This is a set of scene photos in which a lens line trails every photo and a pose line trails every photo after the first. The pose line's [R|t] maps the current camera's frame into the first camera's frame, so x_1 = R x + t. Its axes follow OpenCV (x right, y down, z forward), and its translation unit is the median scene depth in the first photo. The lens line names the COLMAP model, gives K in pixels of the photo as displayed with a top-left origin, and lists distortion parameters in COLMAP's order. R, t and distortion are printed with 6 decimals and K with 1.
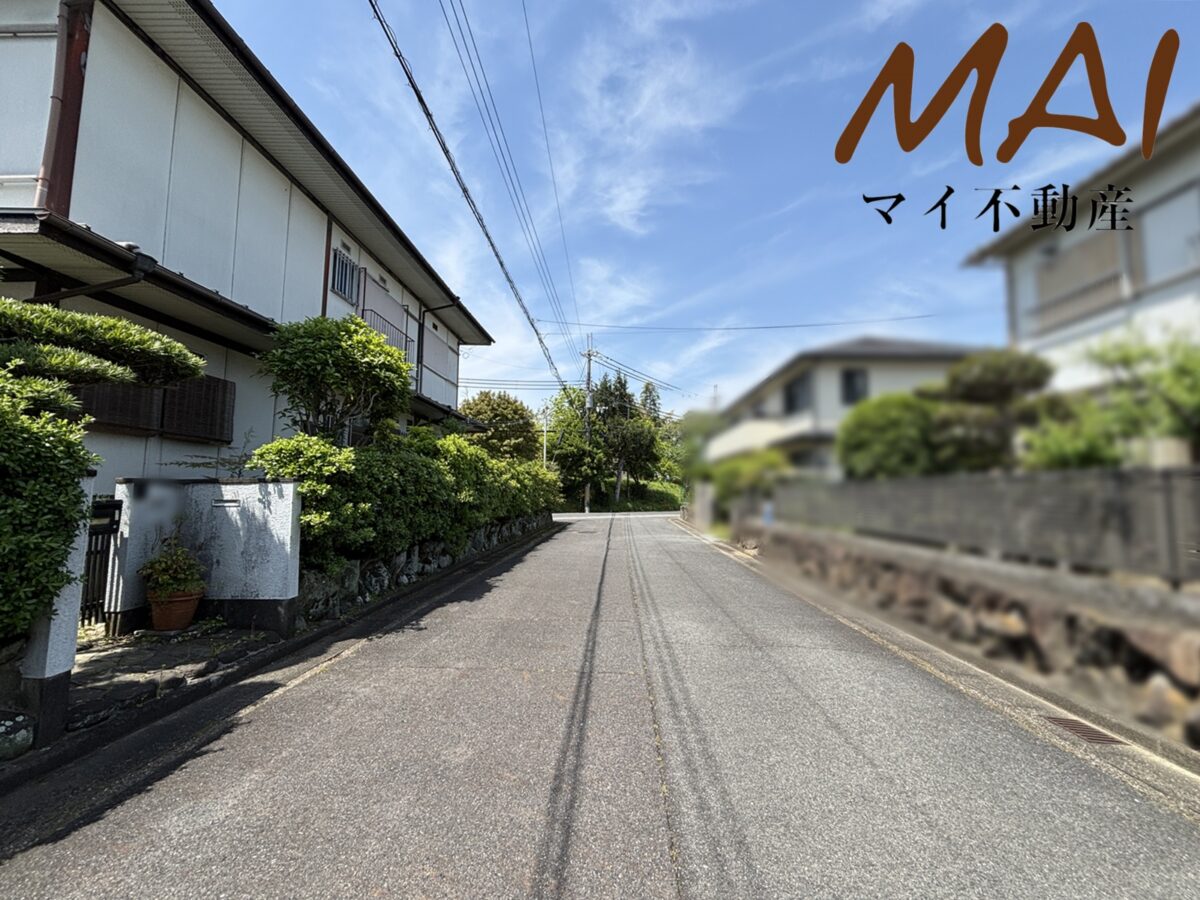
lens RADIAL K [[487.8, 0, 605.3], [0, 487.8, 444.7], [0, 0, 1]] dist [0.005960, -0.000361]
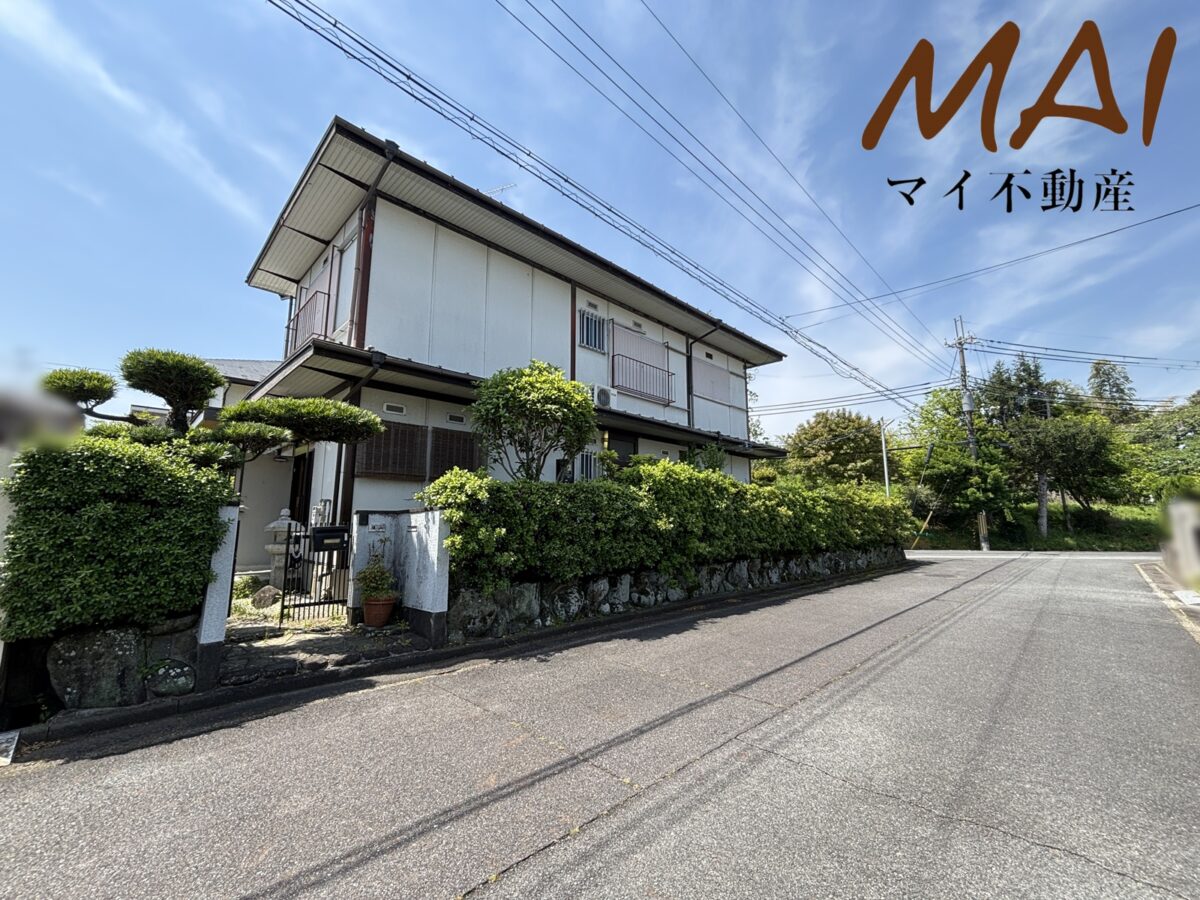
lens RADIAL K [[487.8, 0, 605.3], [0, 487.8, 444.7], [0, 0, 1]] dist [0.005960, -0.000361]
pose [[0.731352, -0.122510, -0.670906, 0.303516], [0.075850, 0.992242, -0.098504, 0.044674], [0.677769, 0.021153, 0.734971, 0.274847]]
